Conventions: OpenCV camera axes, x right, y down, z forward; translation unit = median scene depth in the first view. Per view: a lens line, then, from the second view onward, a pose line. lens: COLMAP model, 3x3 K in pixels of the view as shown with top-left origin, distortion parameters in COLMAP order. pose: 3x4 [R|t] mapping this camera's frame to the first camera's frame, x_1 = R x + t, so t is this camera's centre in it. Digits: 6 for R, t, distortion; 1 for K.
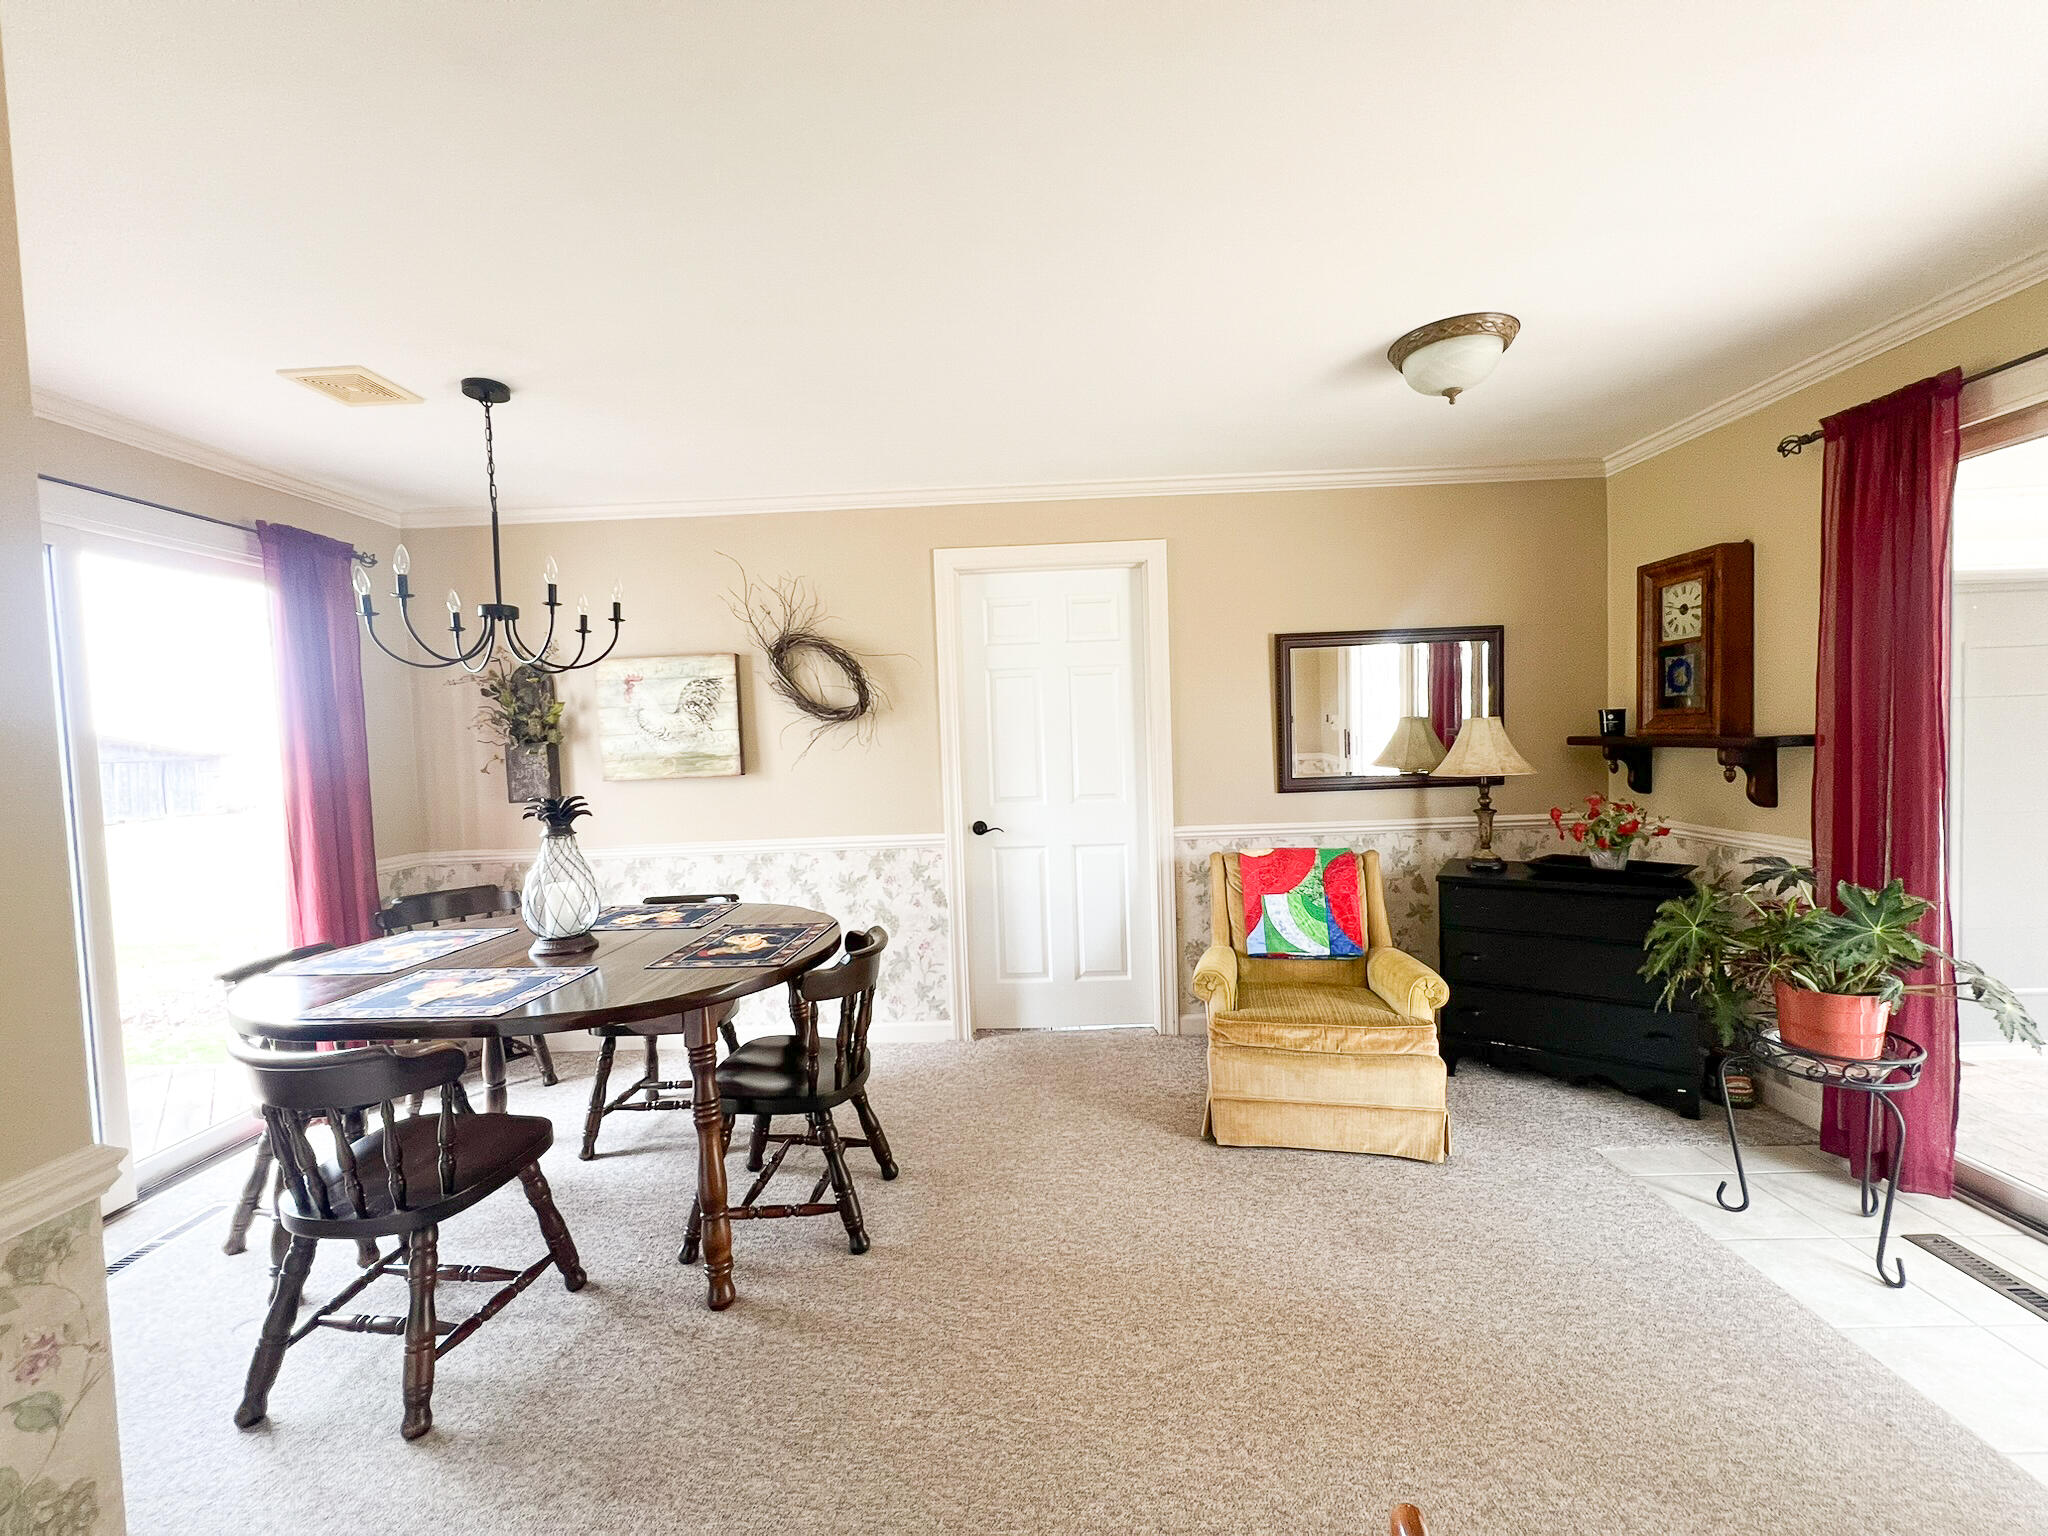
lens RADIAL K [[821.6, 0, 1023.5], [0, 821.6, 767.0], [0, 0, 1]] dist [-0.003297, 0.000182]
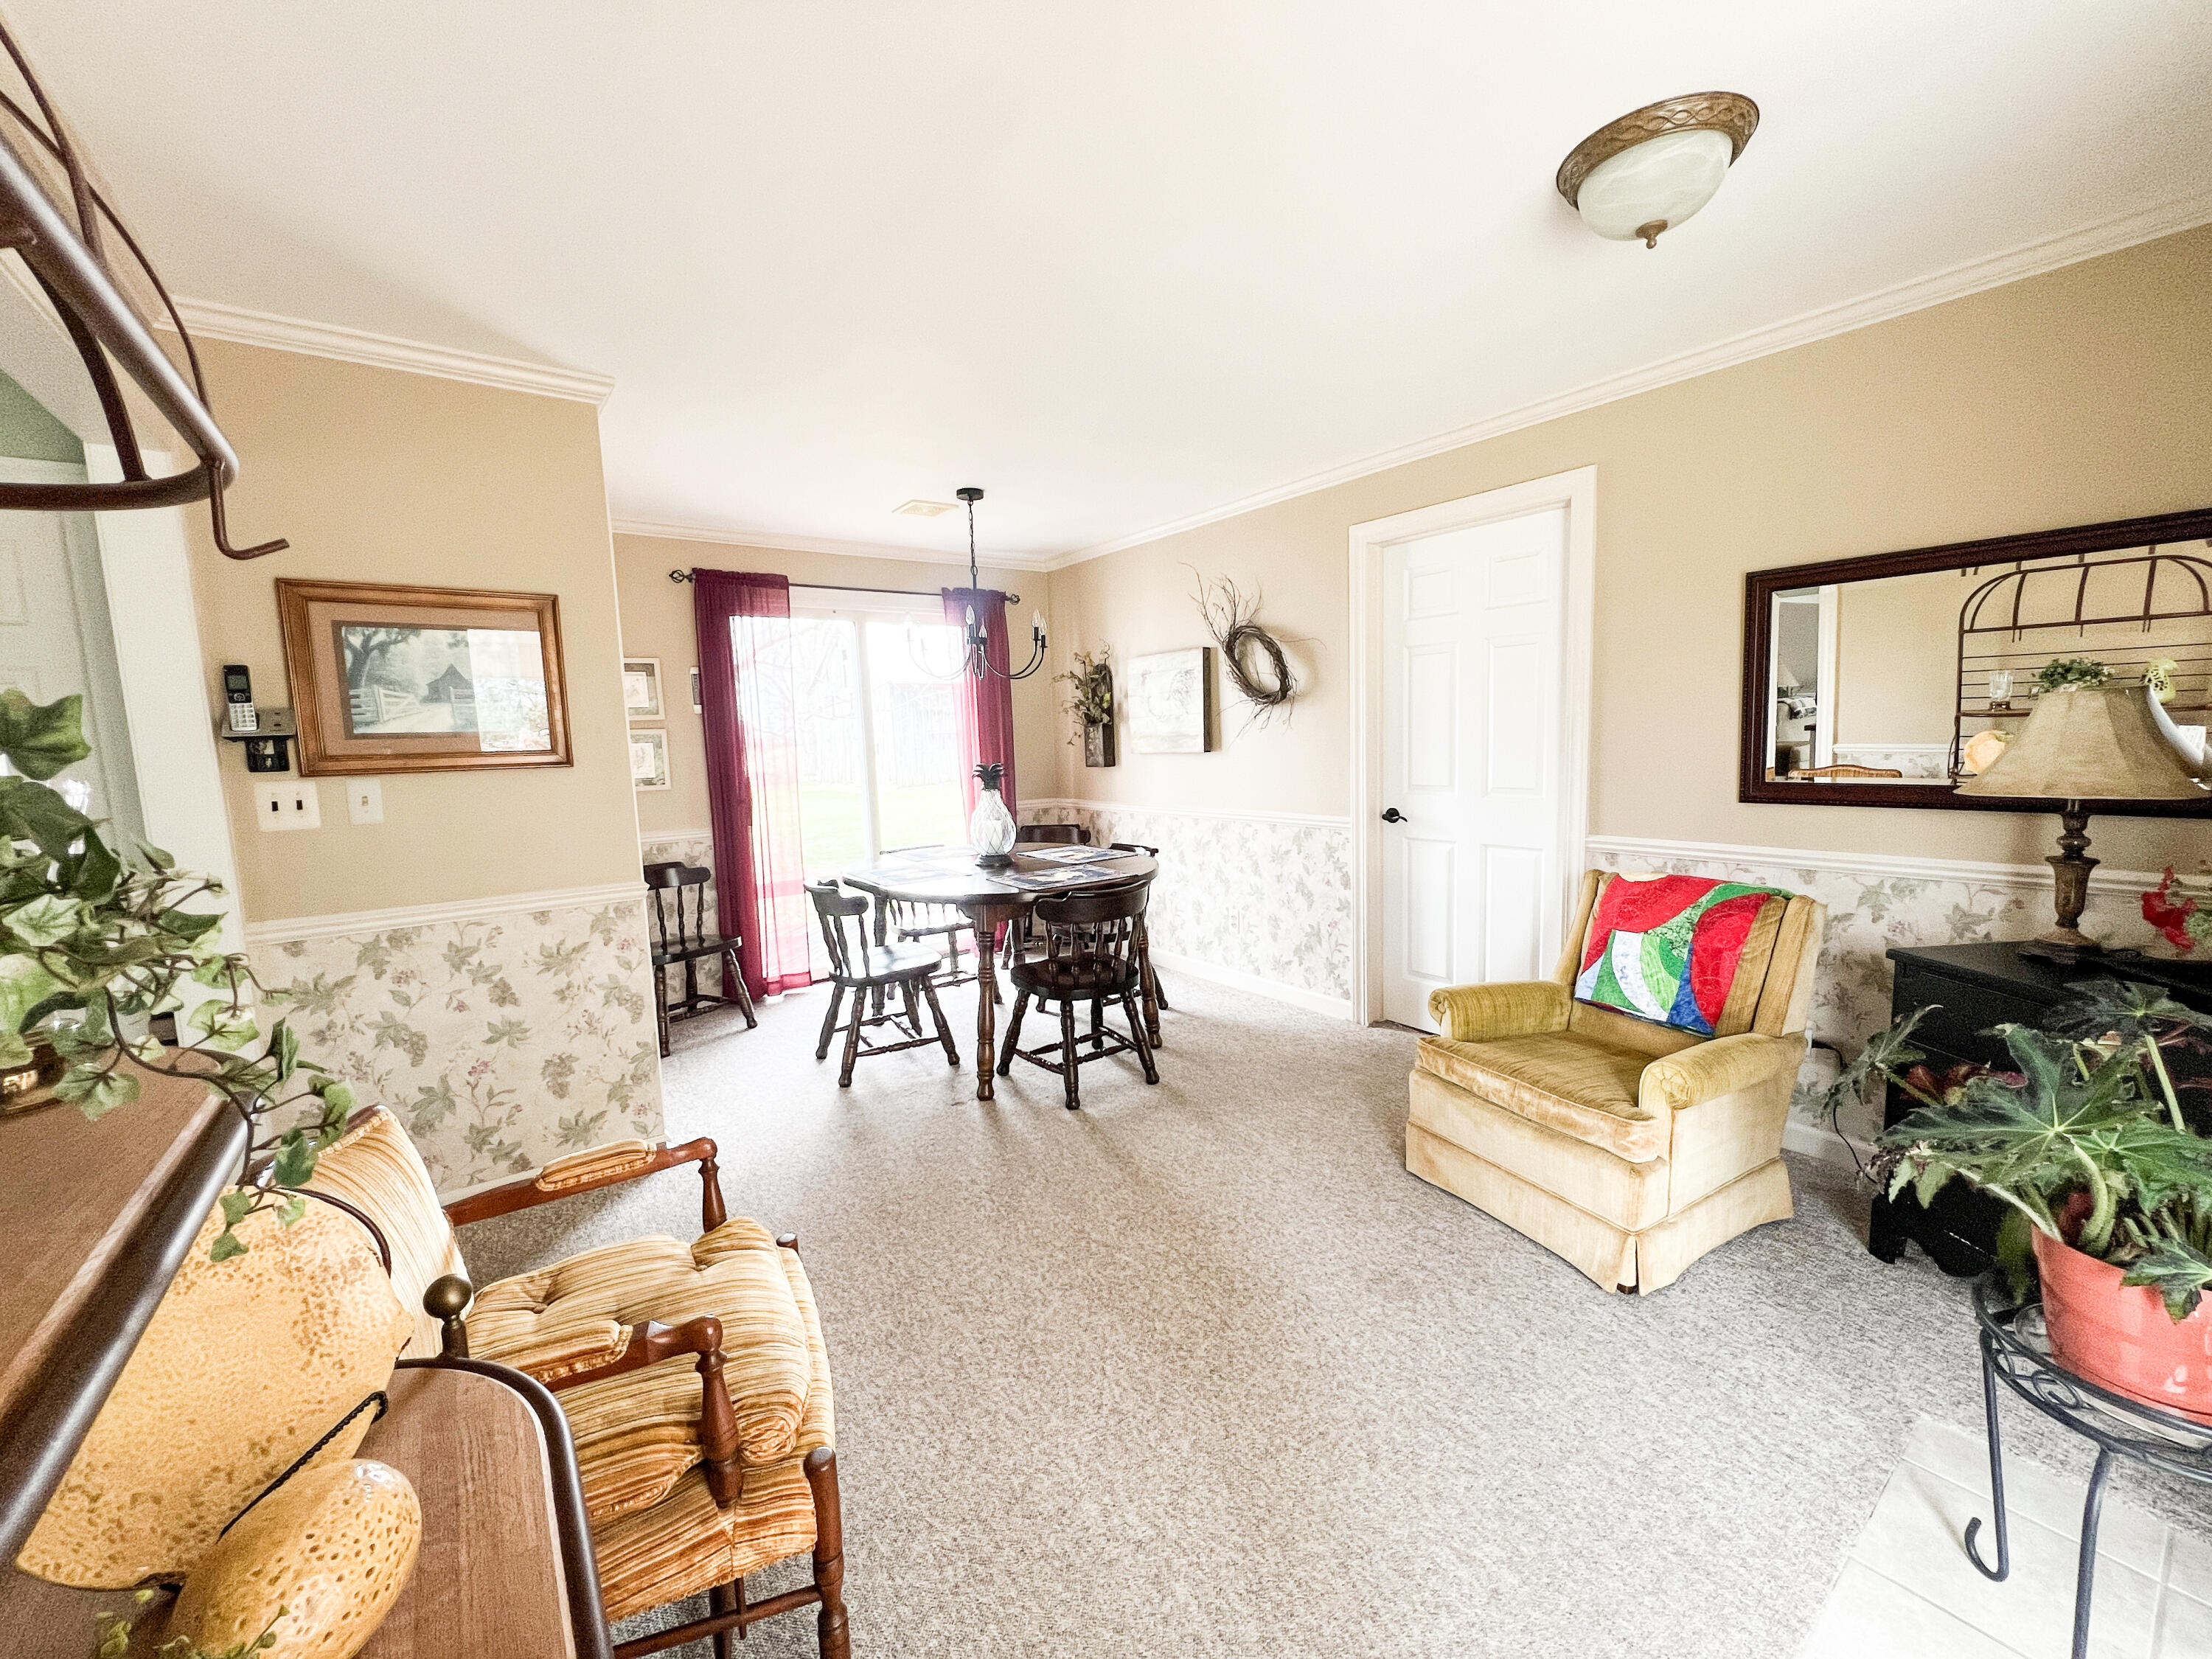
lens RADIAL K [[887.4, 0, 1102.9], [0, 887.4, 828.7], [0, 0, 1]] dist [-0.003297, 0.000182]
pose [[0.615467, 0.099909, -0.781805, 0.571680], [-0.018592, 0.993498, 0.112325, -0.021014], [0.787944, -0.054597, 0.613322, 0.102112]]
